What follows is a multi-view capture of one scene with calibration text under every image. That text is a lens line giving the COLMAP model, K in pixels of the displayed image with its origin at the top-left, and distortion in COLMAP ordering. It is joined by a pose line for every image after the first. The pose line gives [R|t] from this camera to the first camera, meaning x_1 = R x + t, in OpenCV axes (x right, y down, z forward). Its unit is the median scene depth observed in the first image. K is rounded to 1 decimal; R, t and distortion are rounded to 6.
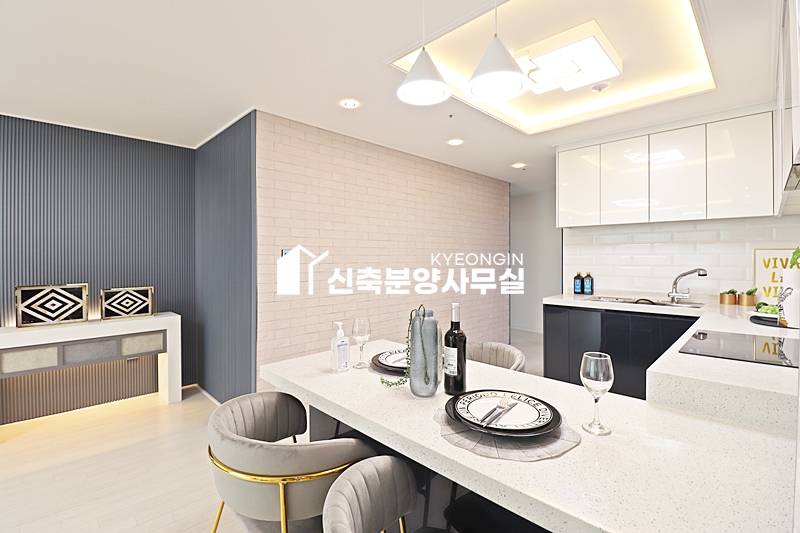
lens RADIAL K [[372.9, 0, 398.6], [0, 372.9, 267.5], [0, 0, 1]] dist [-0.000866, 0.000261]
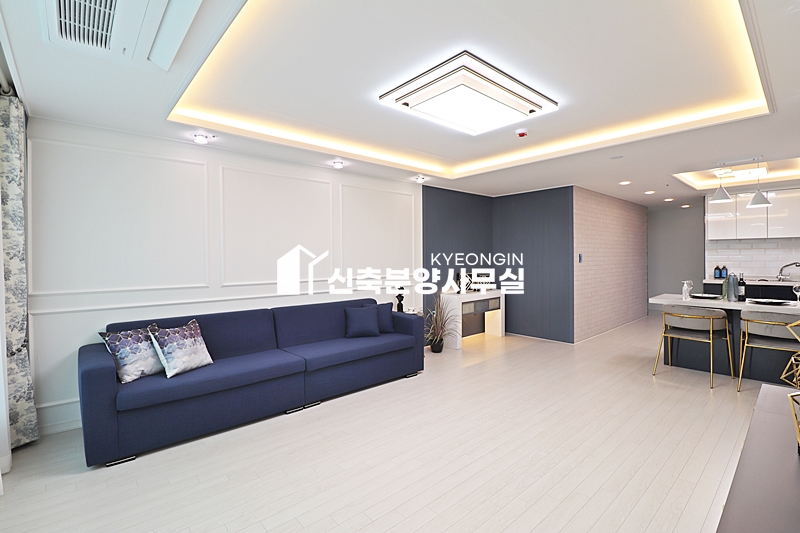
lens RADIAL K [[372.9, 0, 402.0], [0, 372.9, 262.2], [0, 0, 1]] dist [-0.000866, 0.000261]
pose [[0.999222, -0.002560, -0.039368, -0.937951], [0.002601, 0.999996, 0.000989, -0.008968], [0.039365, -0.001090, 0.999224, -0.799765]]
